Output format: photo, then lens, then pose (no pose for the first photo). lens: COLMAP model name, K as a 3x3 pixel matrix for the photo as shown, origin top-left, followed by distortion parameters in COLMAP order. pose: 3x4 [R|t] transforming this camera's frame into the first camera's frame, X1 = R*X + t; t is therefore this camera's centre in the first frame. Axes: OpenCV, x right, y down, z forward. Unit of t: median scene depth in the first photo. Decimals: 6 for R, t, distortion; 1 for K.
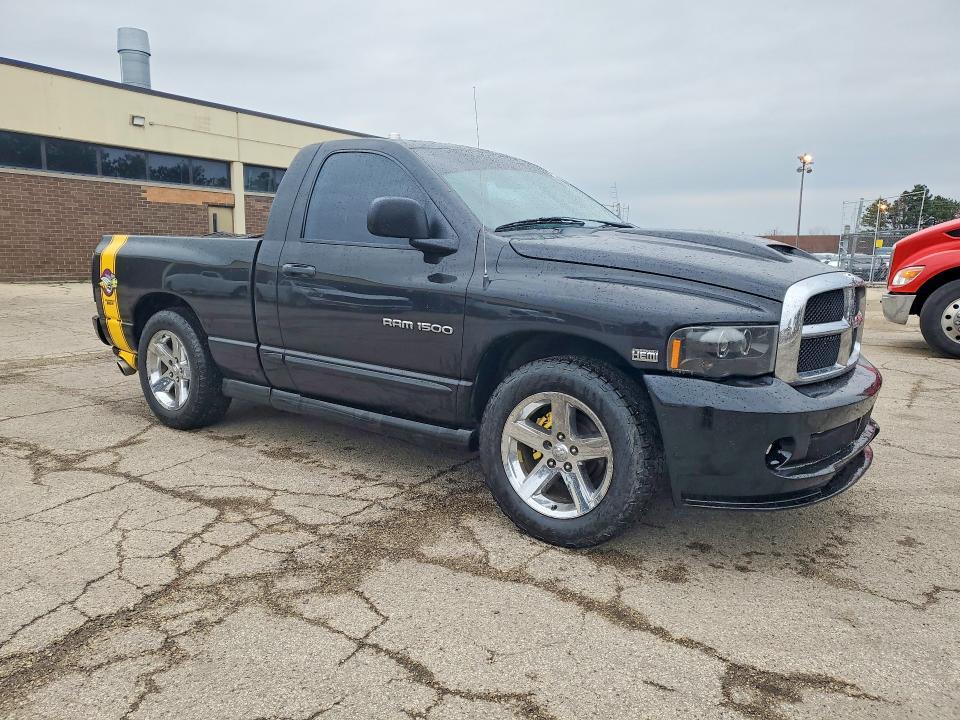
lens RADIAL K [[764.6, 0, 499.5], [0, 764.6, 352.5], [0, 0, 1]] dist [0.003287, 0.000209]
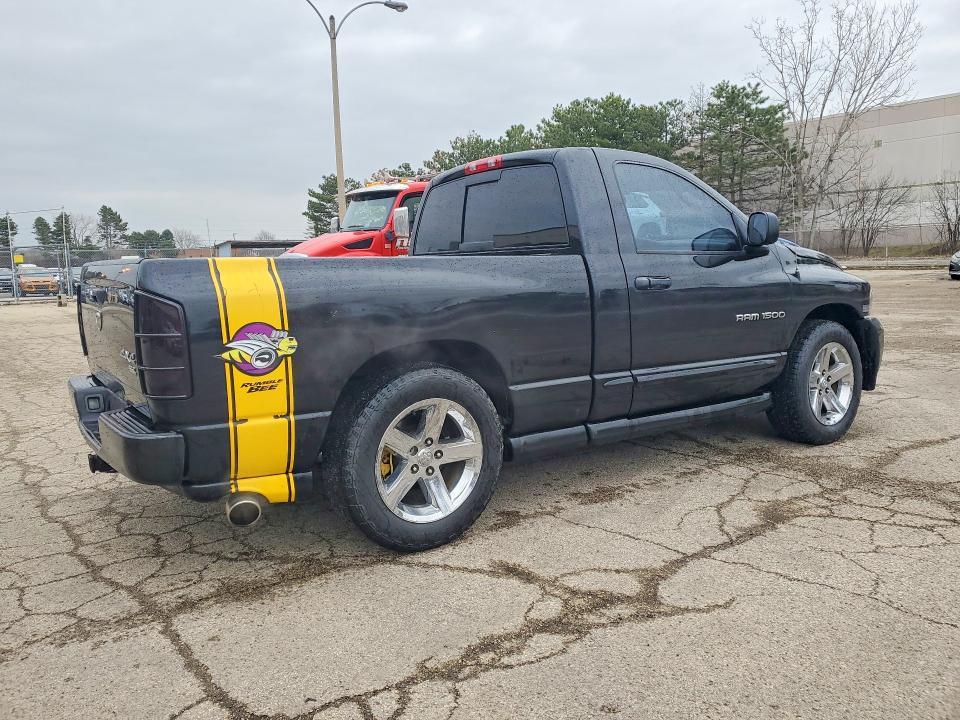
lens RADIAL K [[764.6, 0, 499.5], [0, 764.6, 352.5], [0, 0, 1]] dist [0.003287, 0.000209]
pose [[0.301253, -0.167950, 0.938637, -1.123903], [0.141820, 0.981310, 0.130069, -0.158407], [-0.942939, 0.093934, 0.319441, 0.822185]]
